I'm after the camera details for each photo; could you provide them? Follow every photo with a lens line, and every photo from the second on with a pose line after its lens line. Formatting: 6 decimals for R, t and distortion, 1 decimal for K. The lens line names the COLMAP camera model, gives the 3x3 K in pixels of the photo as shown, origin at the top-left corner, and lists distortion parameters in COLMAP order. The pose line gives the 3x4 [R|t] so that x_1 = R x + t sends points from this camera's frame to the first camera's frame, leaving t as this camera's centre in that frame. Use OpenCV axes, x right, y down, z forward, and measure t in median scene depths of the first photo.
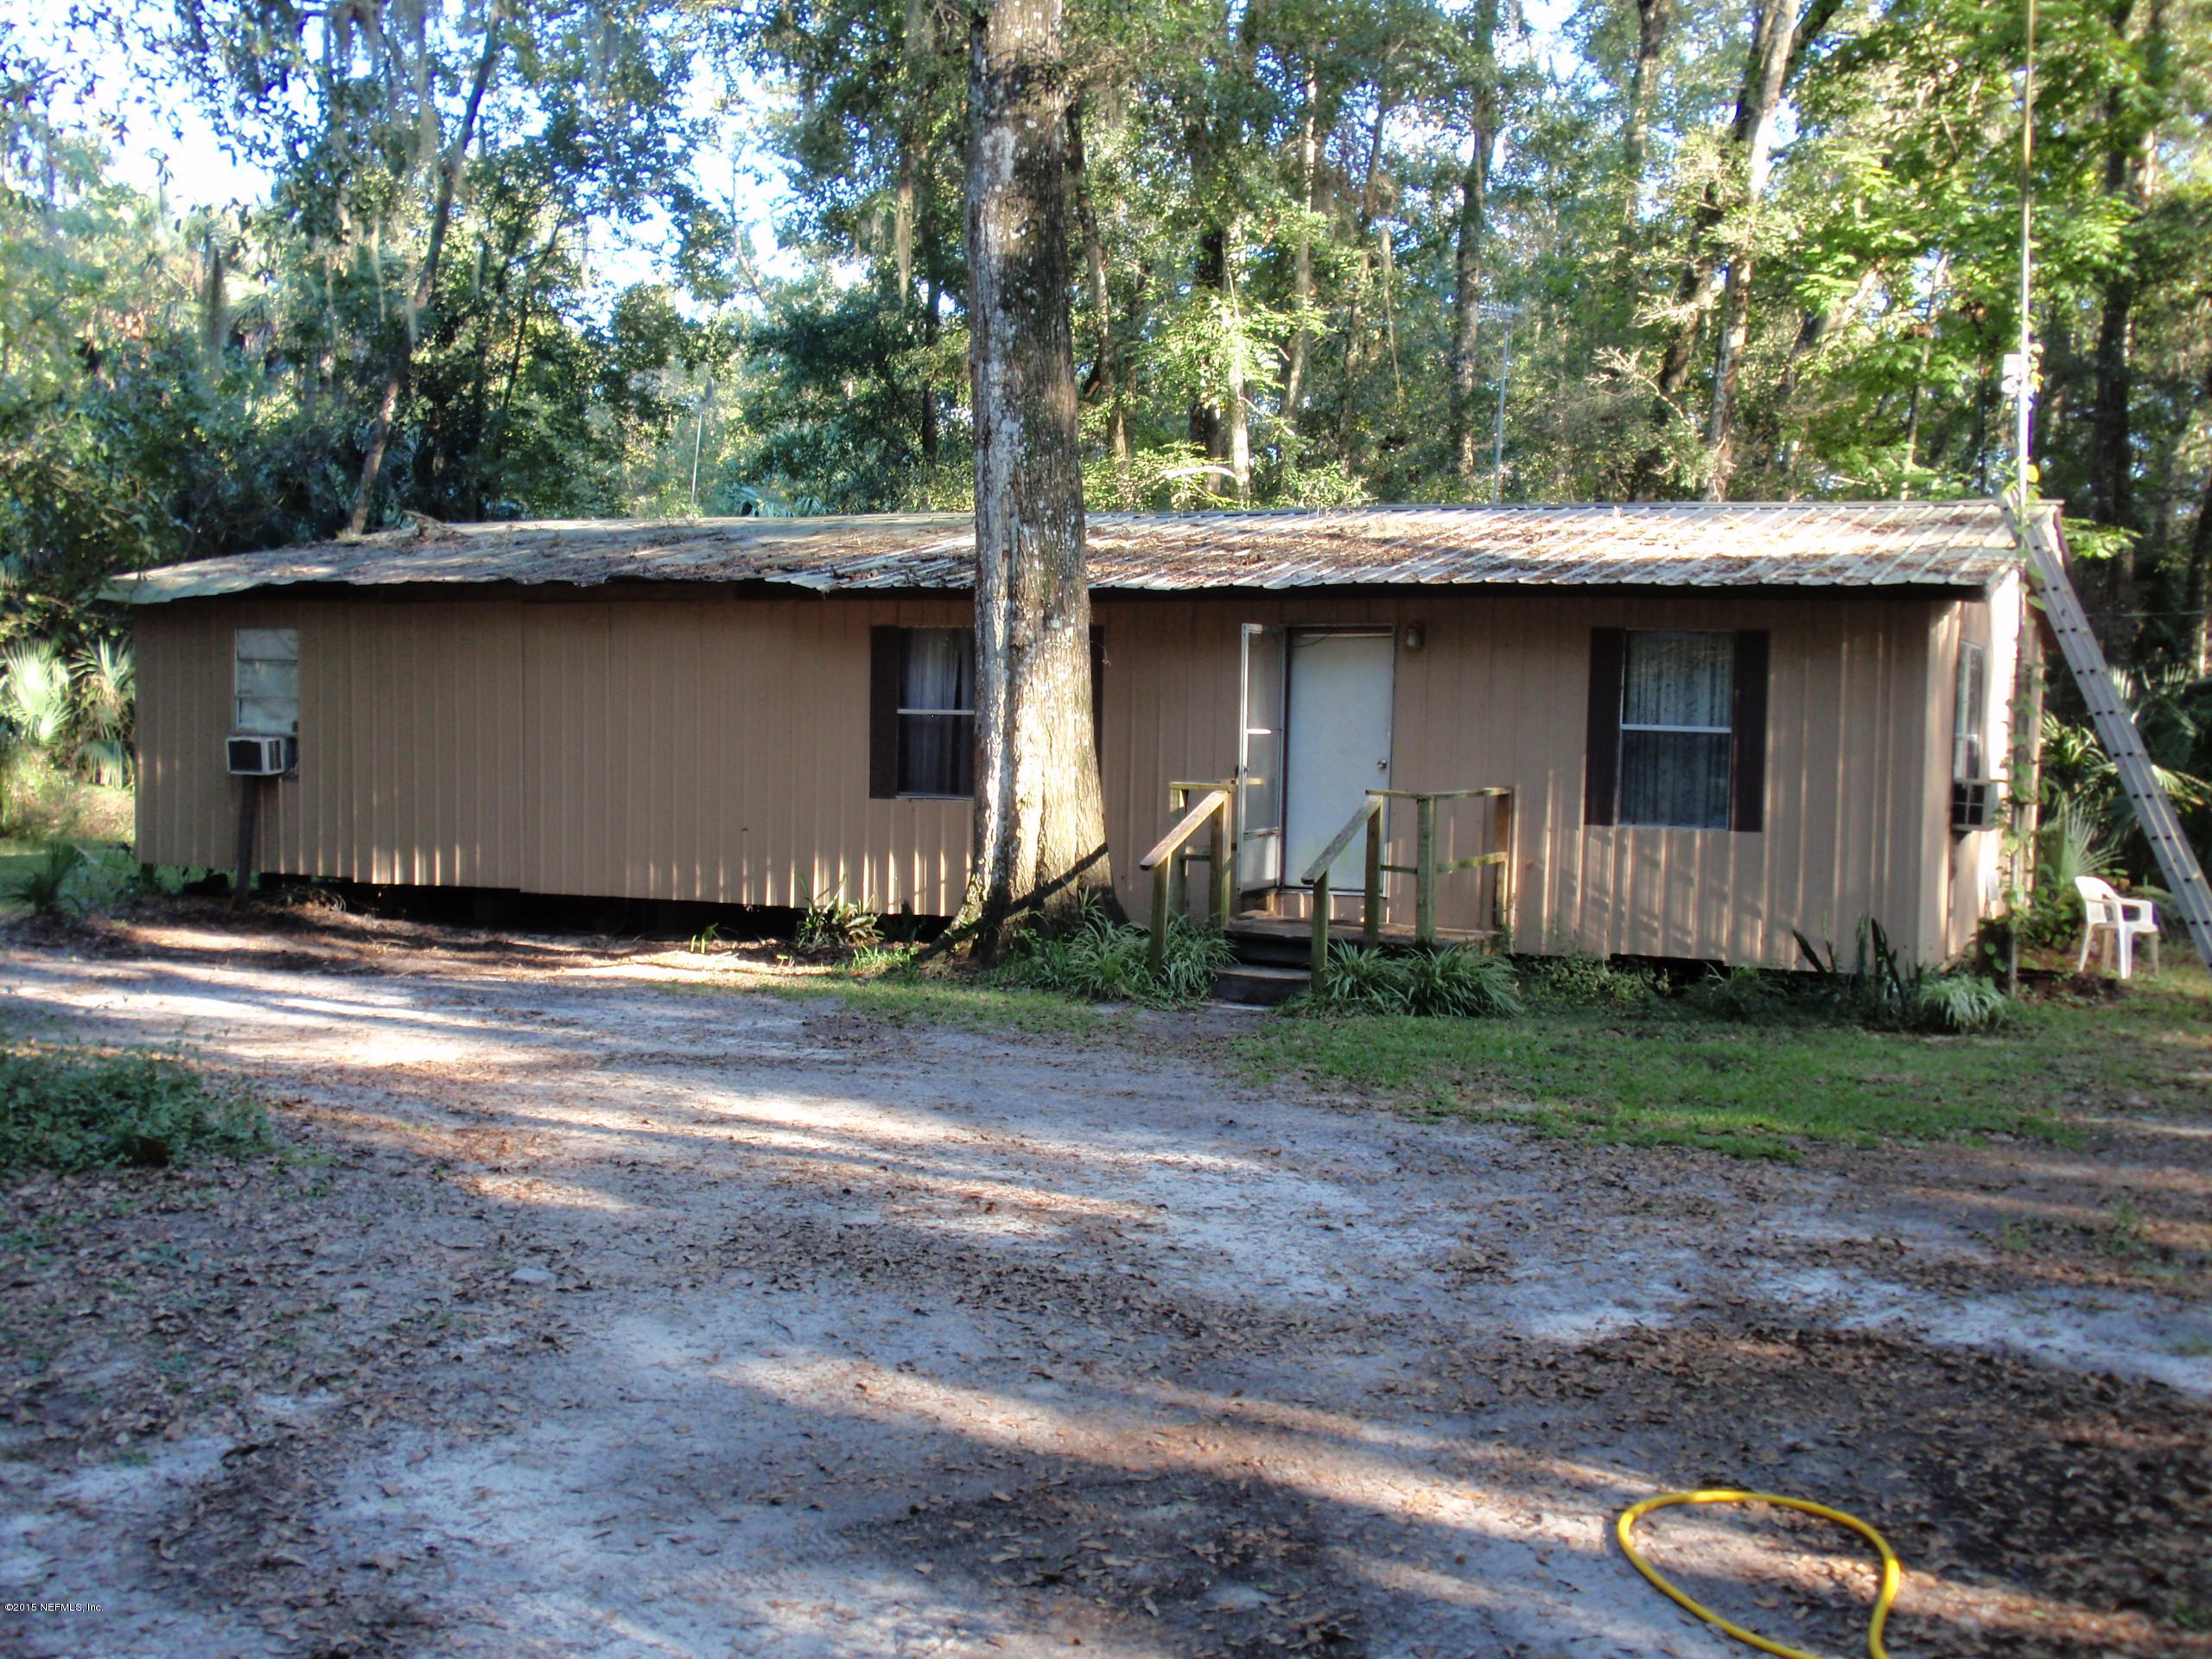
lens RADIAL K [[2510.3, 0, 1110.6], [0, 2510.3, 842.8], [0, 0, 1]] dist [-0.014413, 0.074598]
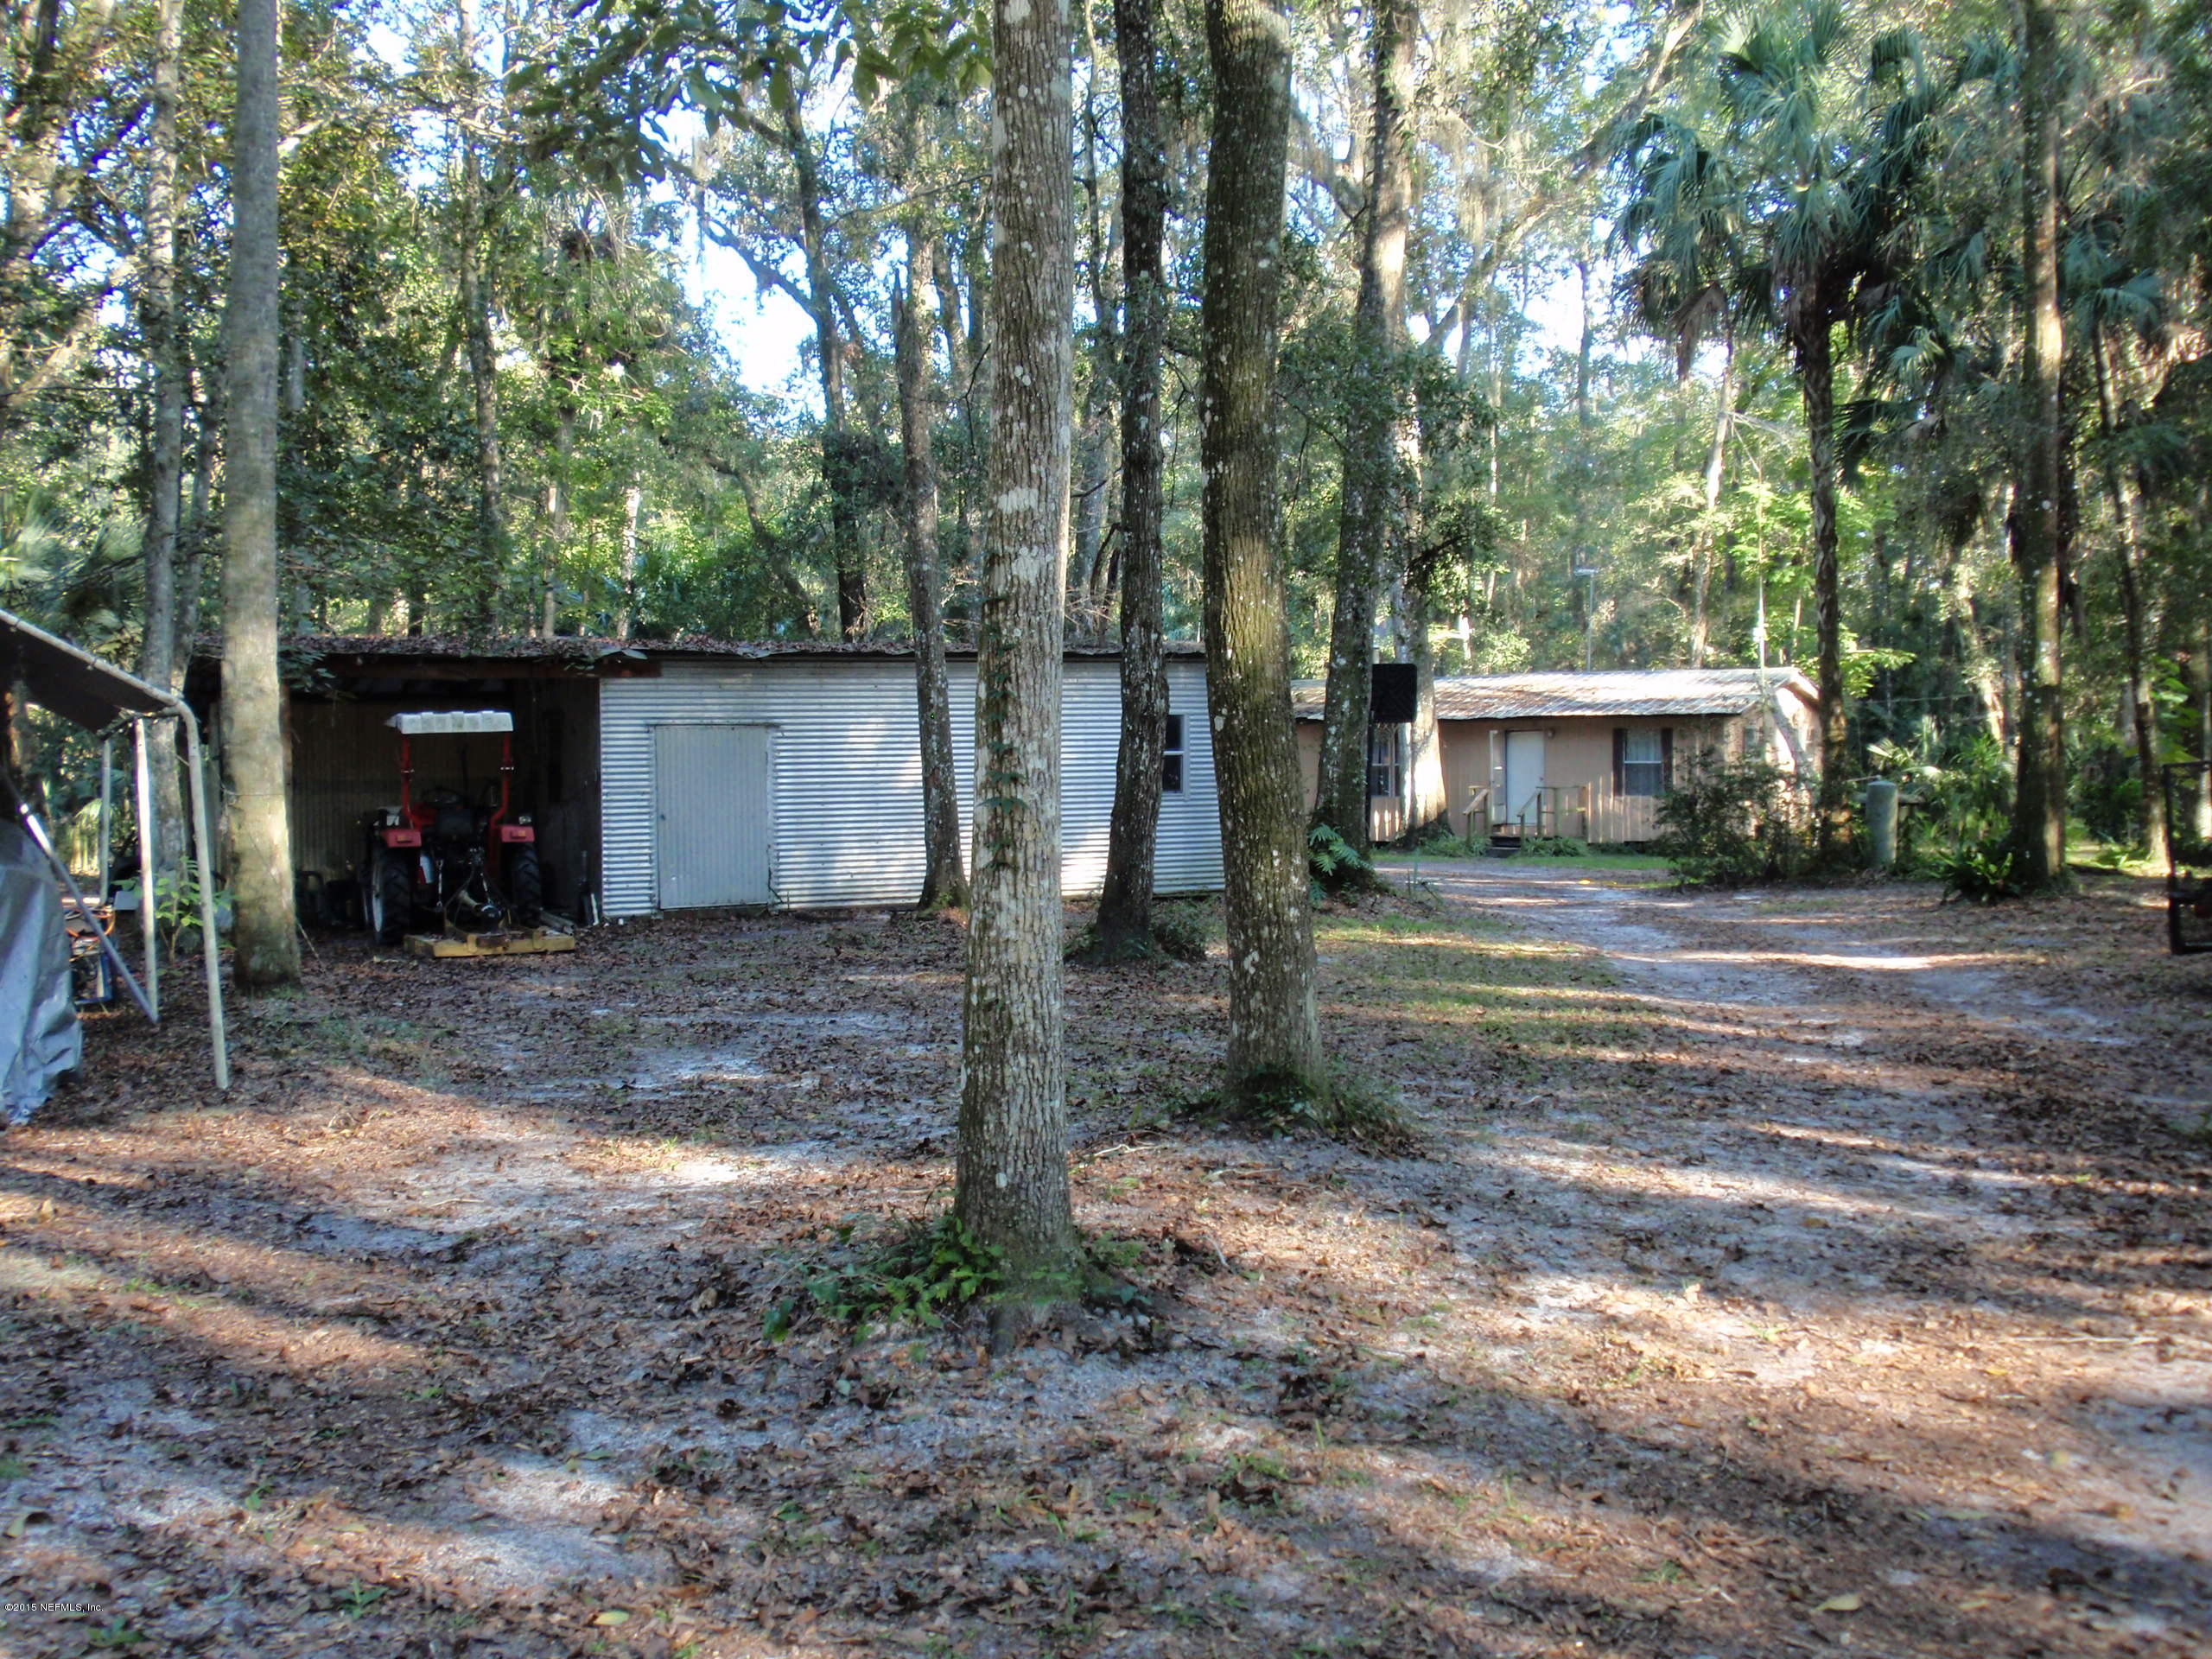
lens RADIAL K [[2510.3, 0, 1110.6], [0, 2510.3, 842.8], [0, 0, 1]] dist [-0.014413, 0.074598]
pose [[0.996439, -0.035931, -0.076274, -0.167463], [0.035868, 0.999354, -0.002204, 0.032233], [0.076304, -0.000540, 0.997084, -1.917045]]
